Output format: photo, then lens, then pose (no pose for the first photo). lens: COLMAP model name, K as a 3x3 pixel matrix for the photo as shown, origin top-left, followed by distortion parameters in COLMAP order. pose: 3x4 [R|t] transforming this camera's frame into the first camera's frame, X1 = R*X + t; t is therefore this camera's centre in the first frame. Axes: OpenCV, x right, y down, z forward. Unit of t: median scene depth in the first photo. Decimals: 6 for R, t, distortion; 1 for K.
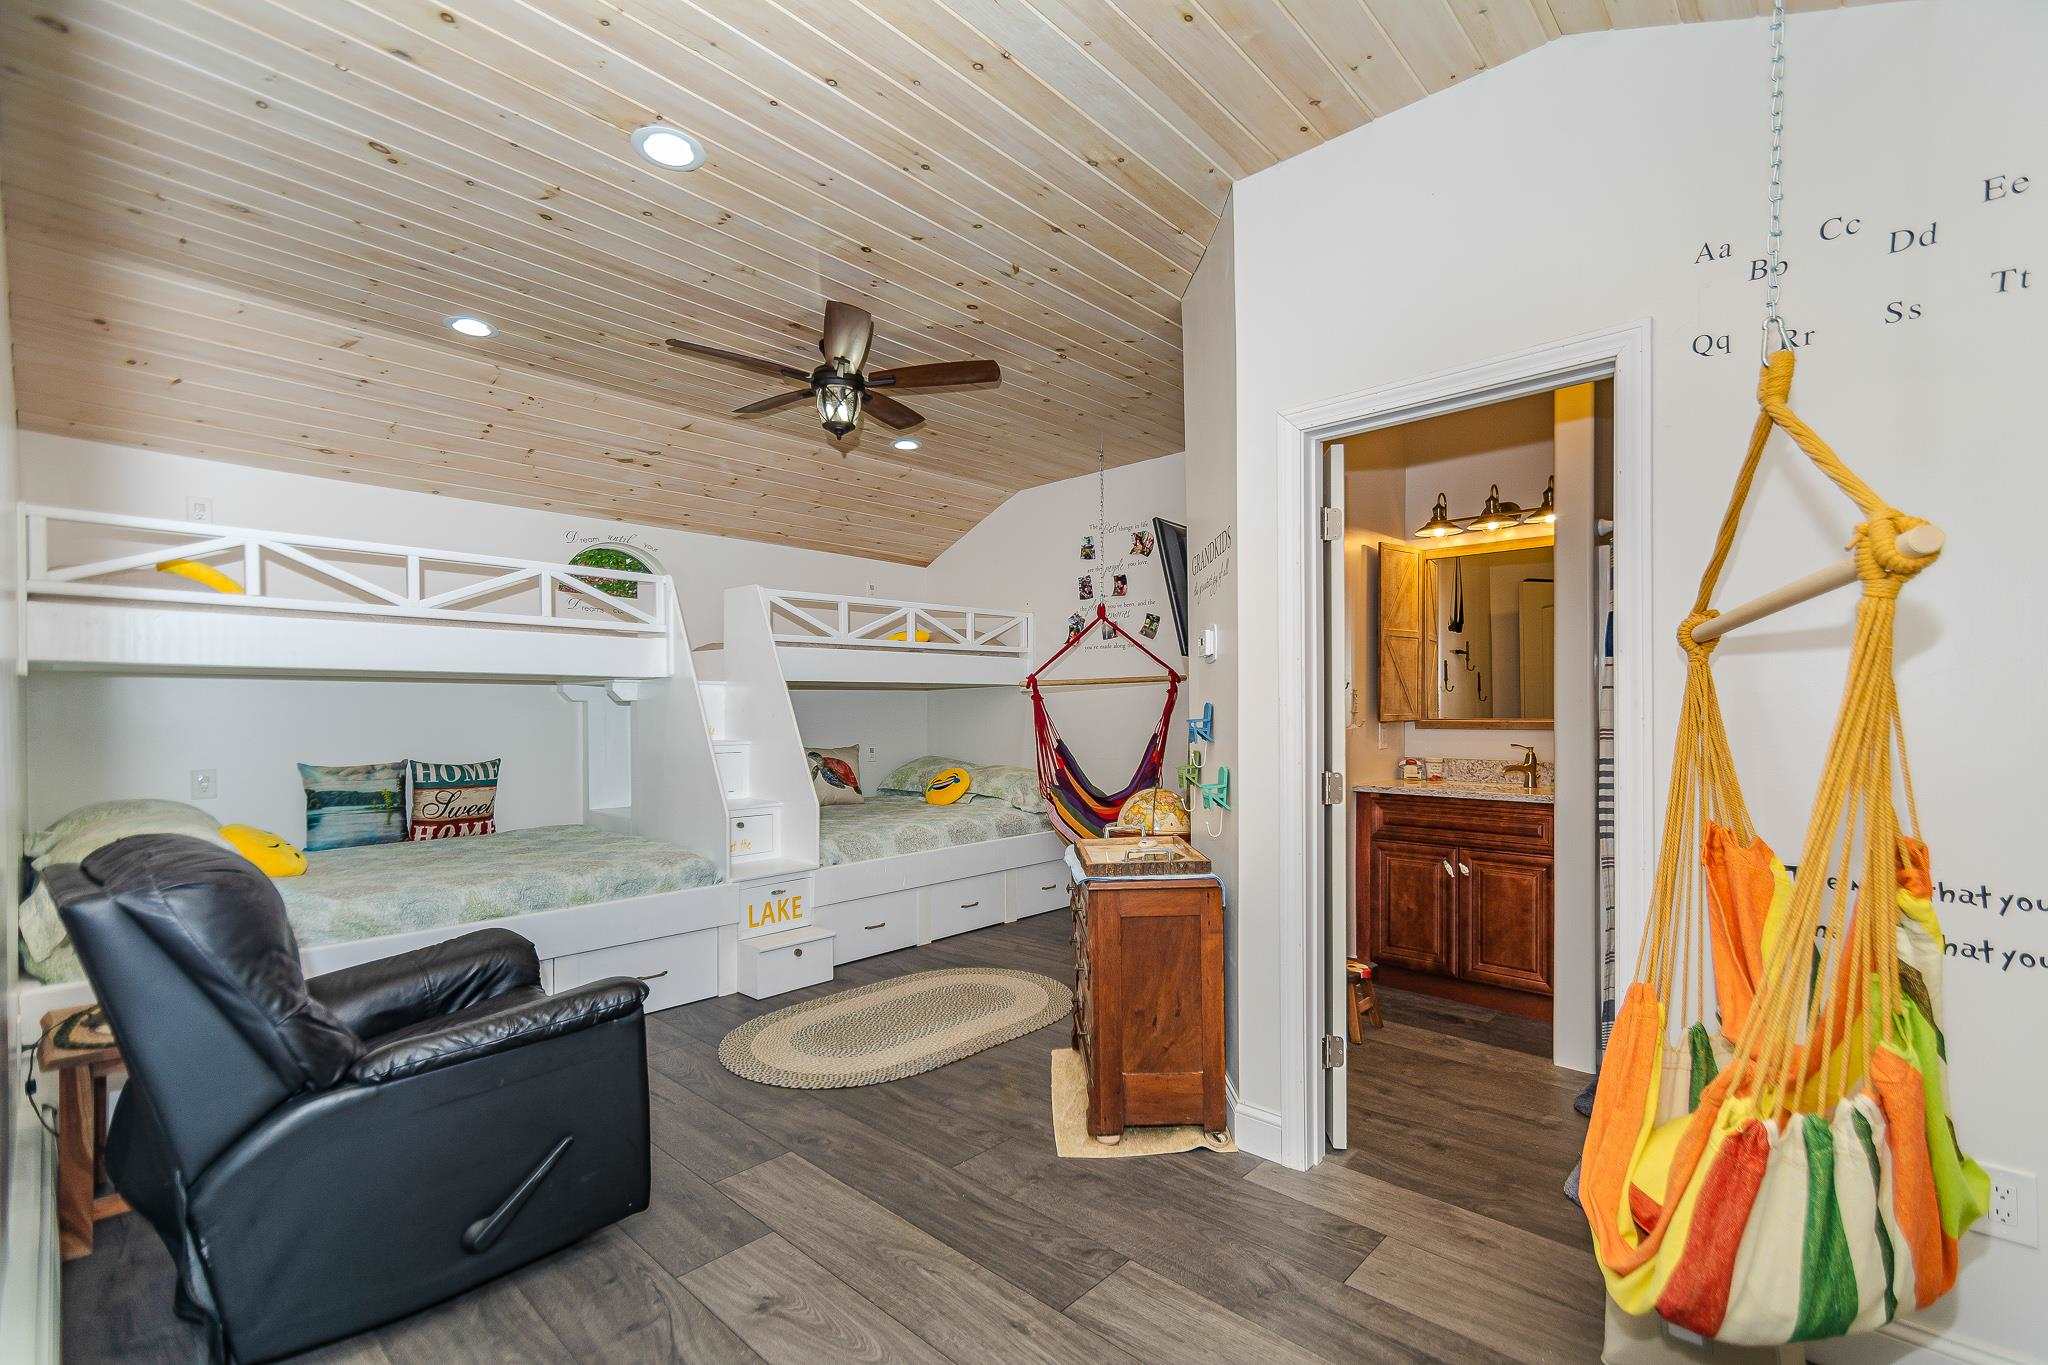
lens RADIAL K [[912.4, 0, 1026.5], [0, 912.4, 699.9], [0, 0, 1]] dist [0.004938, 0.001156]
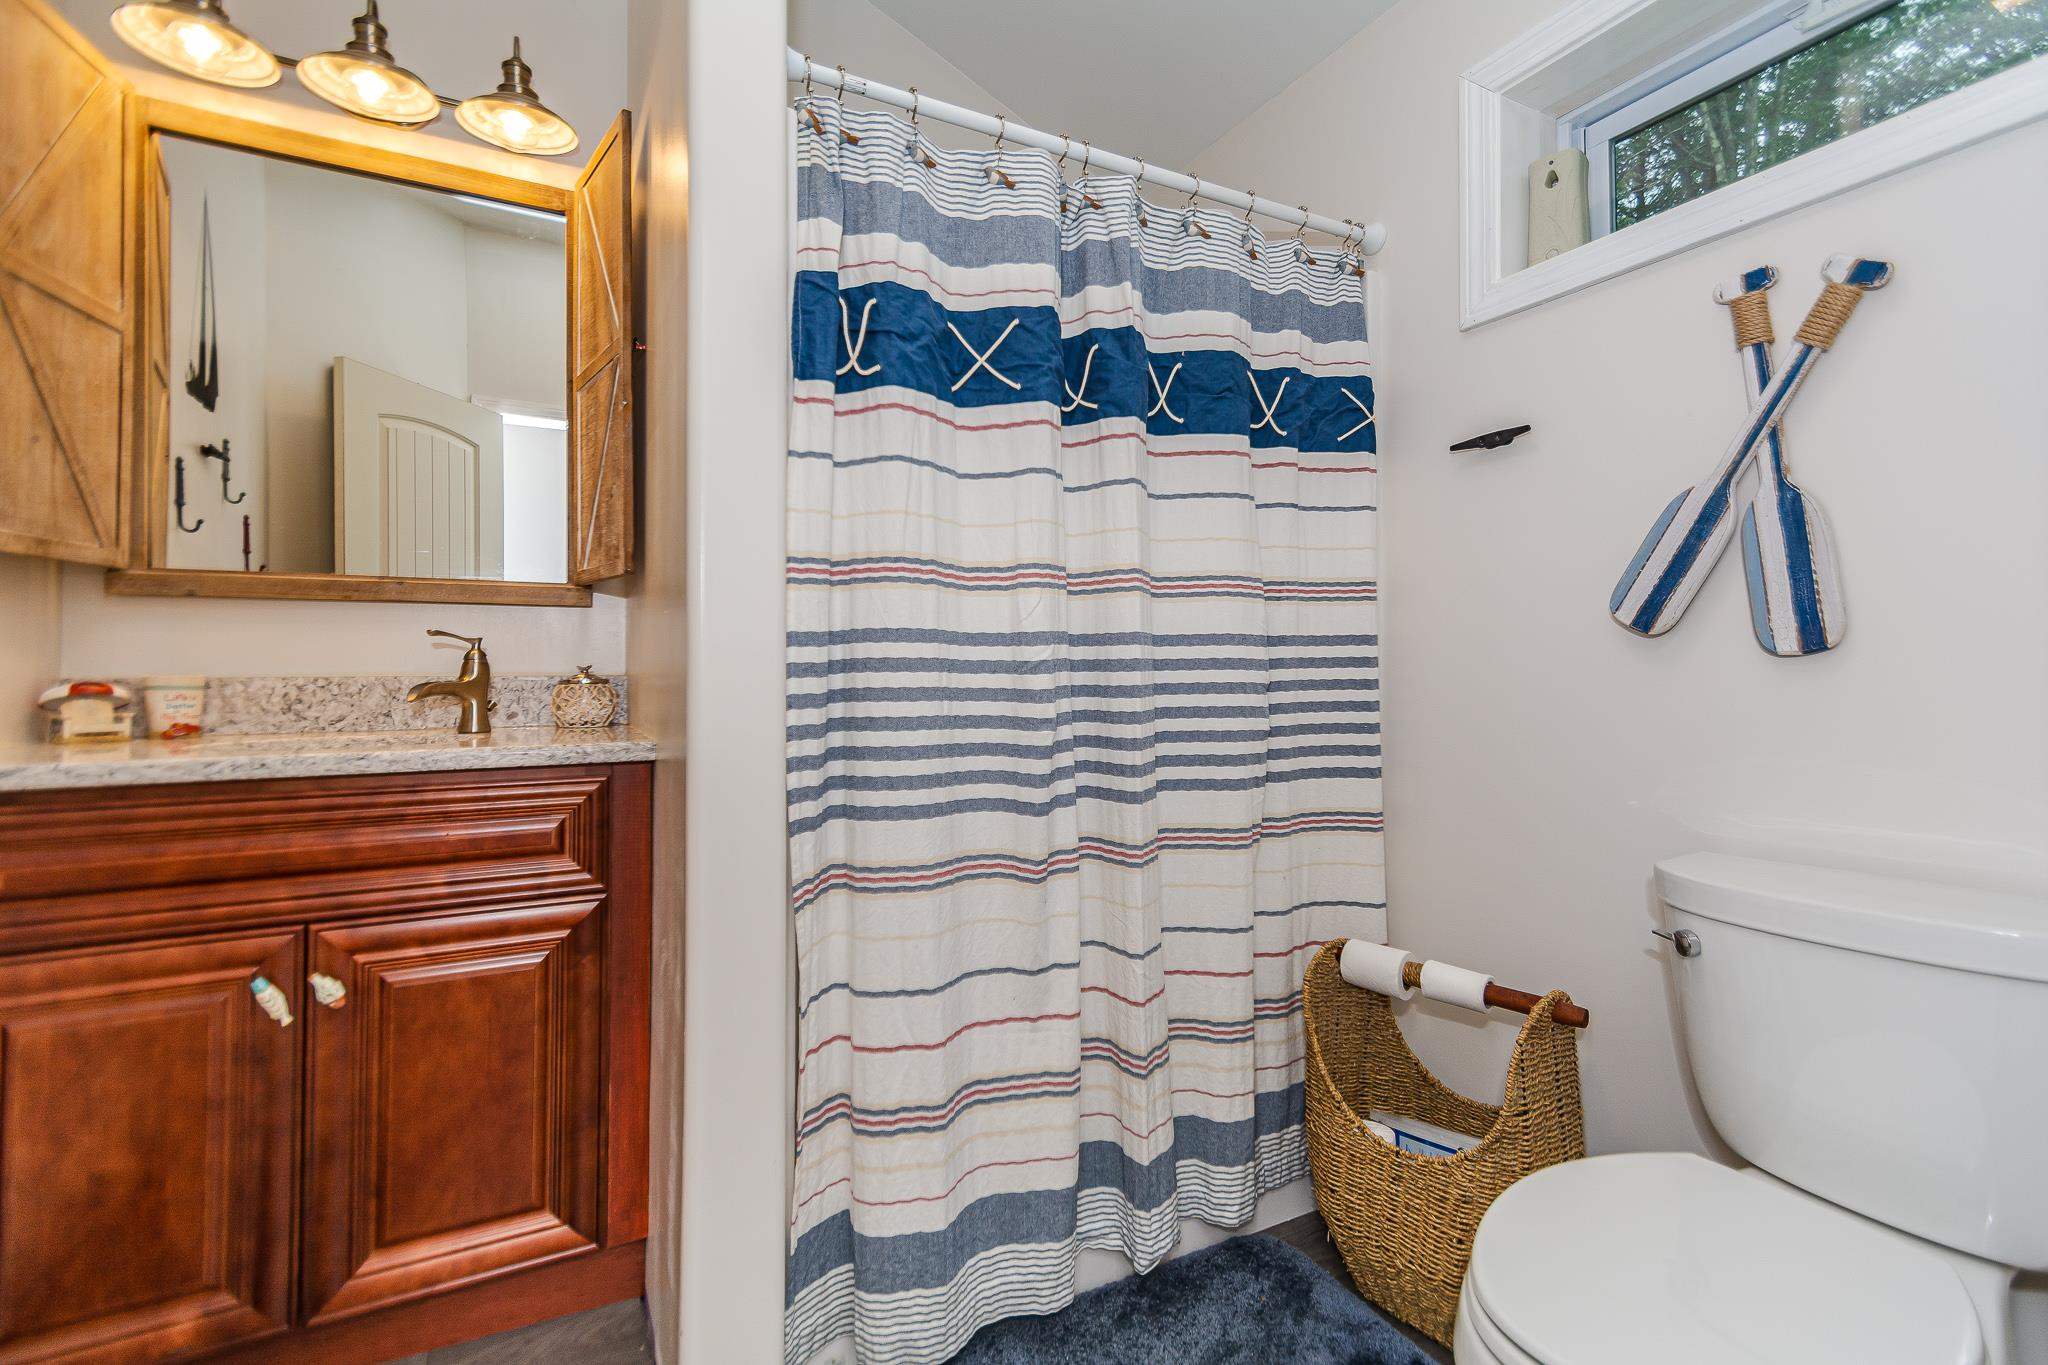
lens RADIAL K [[912.4, 0, 1023.7], [0, 912.4, 674.2], [0, 0, 1]] dist [0.004938, 0.001156]
pose [[0.330503, 0.000766, 0.943805, 0.229782], [-0.010377, 0.999942, 0.002823, 0.062495], [-0.943748, -0.010727, 0.330492, 0.602484]]
